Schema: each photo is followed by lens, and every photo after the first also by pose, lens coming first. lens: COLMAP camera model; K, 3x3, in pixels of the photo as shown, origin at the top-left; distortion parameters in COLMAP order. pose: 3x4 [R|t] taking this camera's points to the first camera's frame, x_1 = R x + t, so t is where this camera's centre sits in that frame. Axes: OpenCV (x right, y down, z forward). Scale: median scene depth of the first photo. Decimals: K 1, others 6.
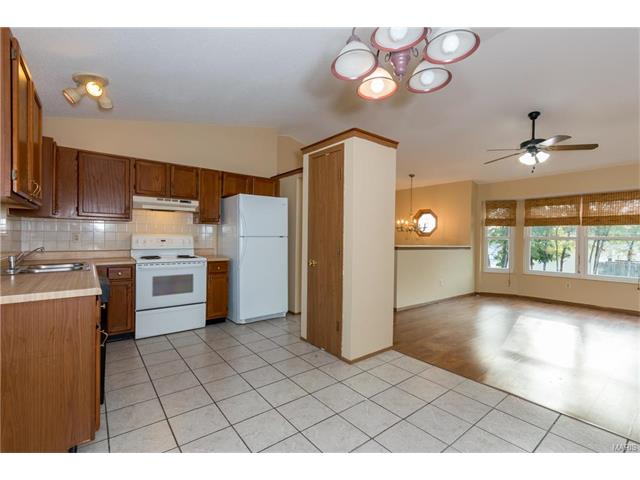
lens RADIAL K [[288.7, 0, 317.6], [0, 288.7, 240.6], [0, 0, 1]] dist [0.003169, 0.000224]
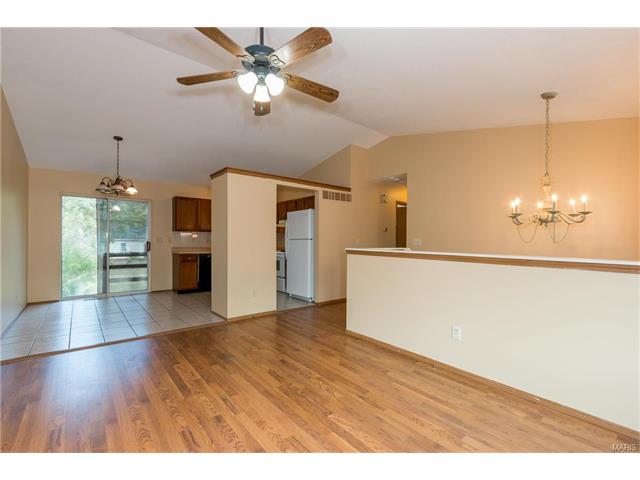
lens RADIAL K [[288.7, 0, 317.6], [0, 288.7, 240.6], [0, 0, 1]] dist [0.003169, 0.000224]
pose [[0.025447, -0.010745, -0.999618, 0.920740], [-0.015569, 0.999817, -0.011143, 0.005459], [0.999555, 0.015847, 0.025275, 0.783668]]
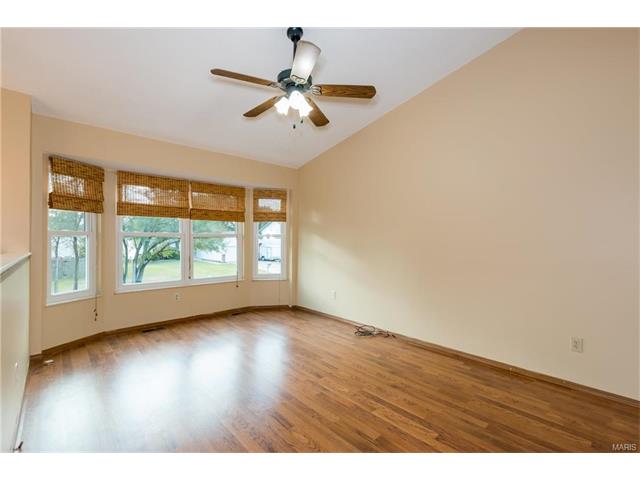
lens RADIAL K [[288.7, 0, 317.6], [0, 288.7, 240.6], [0, 0, 1]] dist [0.003169, 0.000224]
pose [[-0.075951, -0.020084, 0.996909, 0.092453], [-0.001250, 0.999798, 0.020047, -0.009442], [-0.997111, 0.000276, -0.075960, 0.712825]]
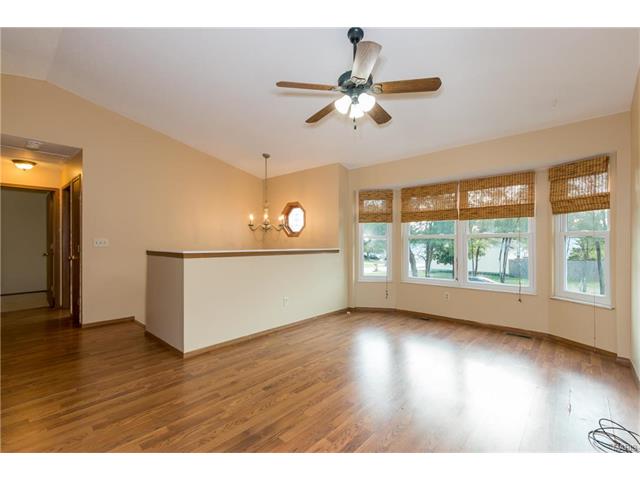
lens RADIAL K [[288.7, 0, 317.6], [0, 288.7, 240.6], [0, 0, 1]] dist [0.003169, 0.000224]
pose [[0.984779, -0.015353, 0.173131, 0.396929], [0.016976, 0.999825, -0.007897, 0.003242], [-0.172979, 0.010715, 0.984867, 0.296494]]
